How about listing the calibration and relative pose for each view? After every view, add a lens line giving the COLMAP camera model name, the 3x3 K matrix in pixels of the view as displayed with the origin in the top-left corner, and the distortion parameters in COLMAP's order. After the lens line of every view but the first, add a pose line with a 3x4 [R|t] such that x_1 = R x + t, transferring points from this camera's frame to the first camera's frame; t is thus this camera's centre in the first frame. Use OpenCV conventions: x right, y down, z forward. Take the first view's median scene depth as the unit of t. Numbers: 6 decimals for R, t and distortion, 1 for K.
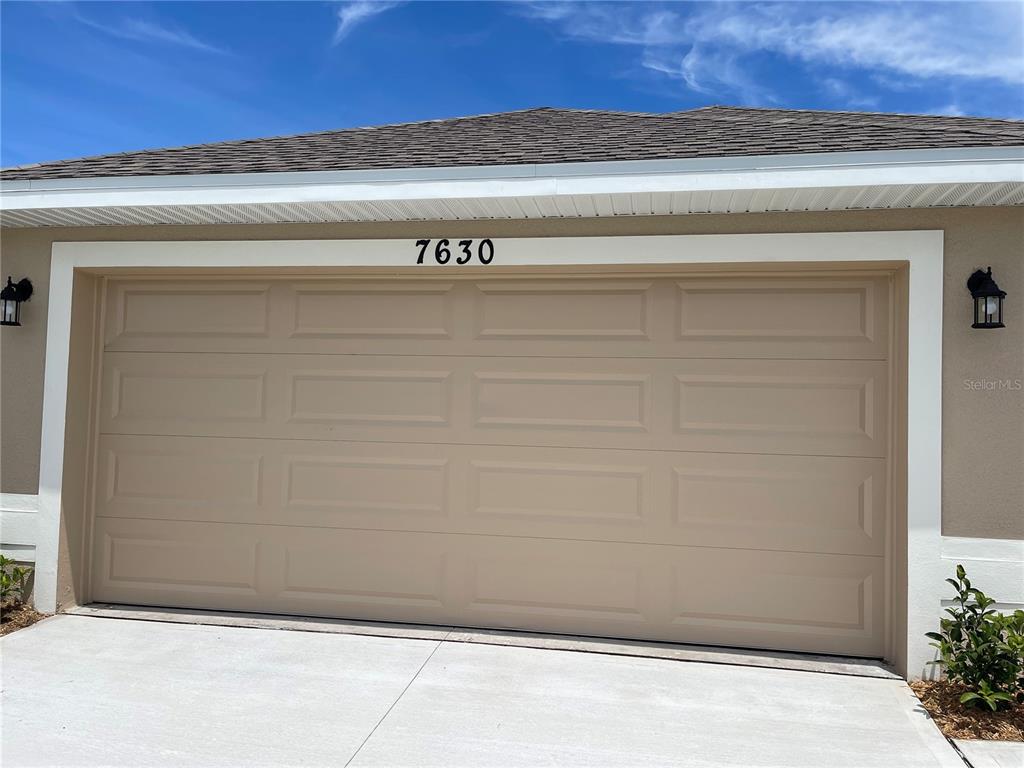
lens RADIAL K [[765.0, 0, 512.0], [0, 765.0, 384.0], [0, 0, 1]] dist [0.010543, -0.002709]
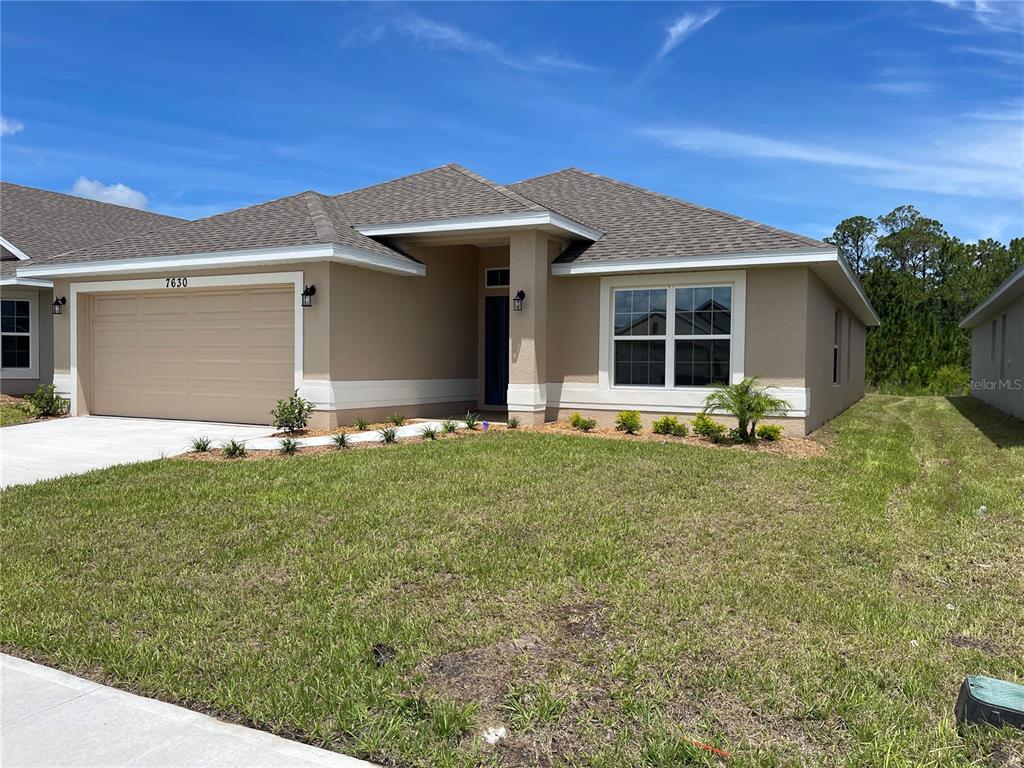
lens RADIAL K [[765.0, 0, 512.0], [0, 765.0, 384.0], [0, 0, 1]] dist [0.010543, -0.002709]
pose [[0.956361, -0.005721, -0.292133, 1.868403], [0.026685, 0.997340, 0.067826, 0.035222], [0.290968, -0.072662, 0.953970, -1.295402]]
